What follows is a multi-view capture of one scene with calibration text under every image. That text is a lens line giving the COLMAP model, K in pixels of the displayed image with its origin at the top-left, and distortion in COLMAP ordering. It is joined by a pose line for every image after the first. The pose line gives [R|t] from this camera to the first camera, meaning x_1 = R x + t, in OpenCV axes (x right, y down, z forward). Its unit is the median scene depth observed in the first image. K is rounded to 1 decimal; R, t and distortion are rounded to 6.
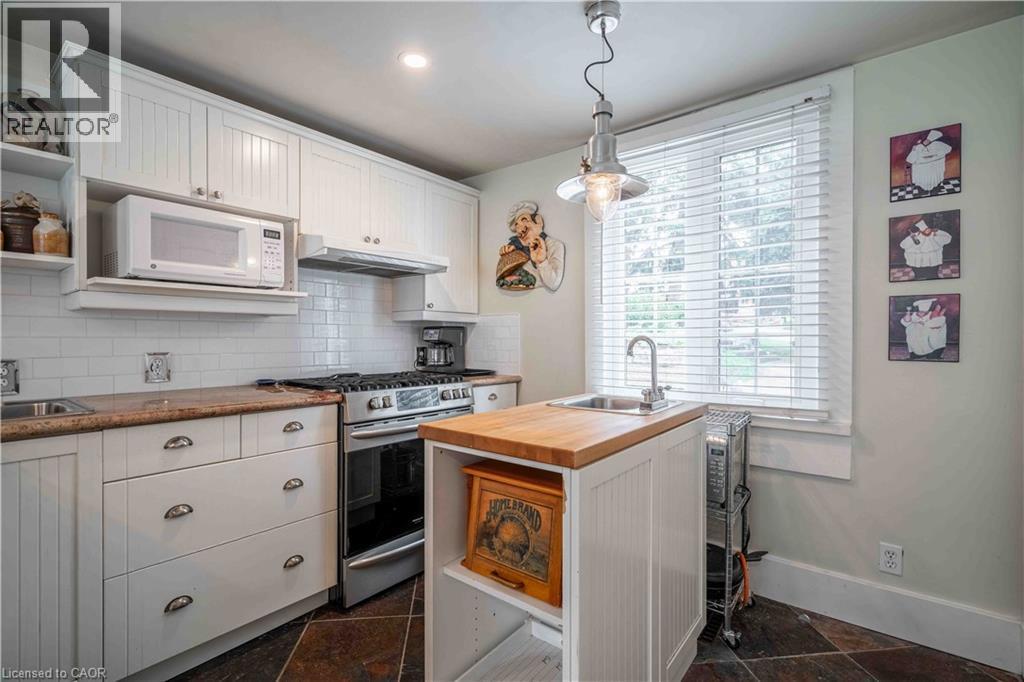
lens RADIAL K [[467.8, 0, 512.0], [0, 467.8, 341.0], [0, 0, 1]] dist [-0.002489, 0.000806]
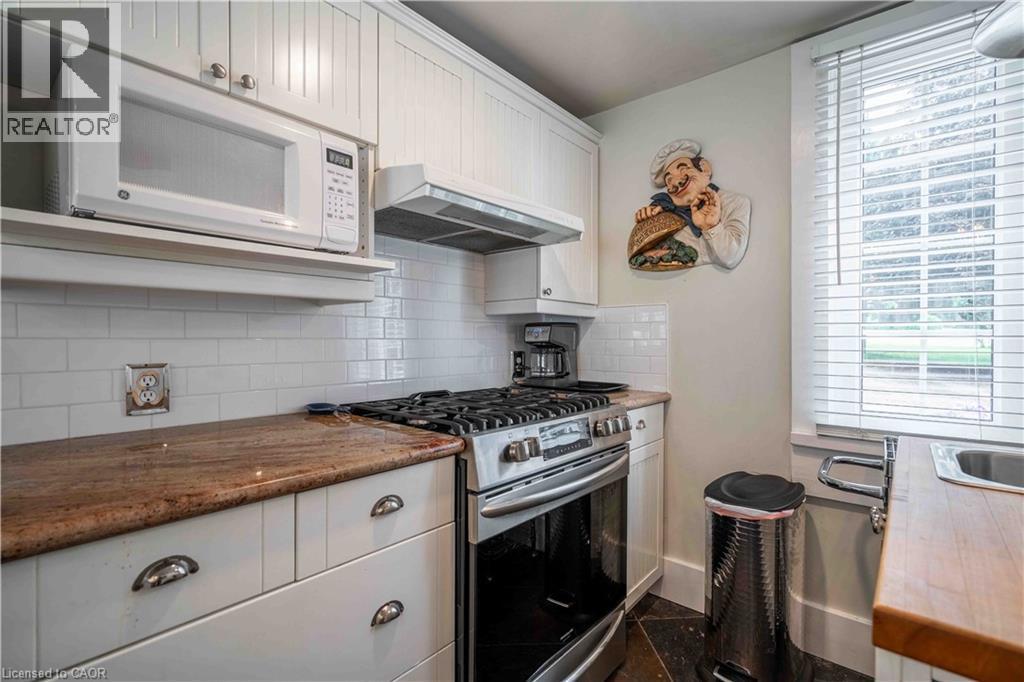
lens RADIAL K [[467.8, 0, 512.0], [0, 467.8, 341.0], [0, 0, 1]] dist [-0.002489, 0.000806]
pose [[0.999349, -0.001128, -0.036067, -0.236285], [0.001032, 0.999996, -0.002666, -0.001521], [0.036070, 0.002627, 0.999346, 0.363738]]
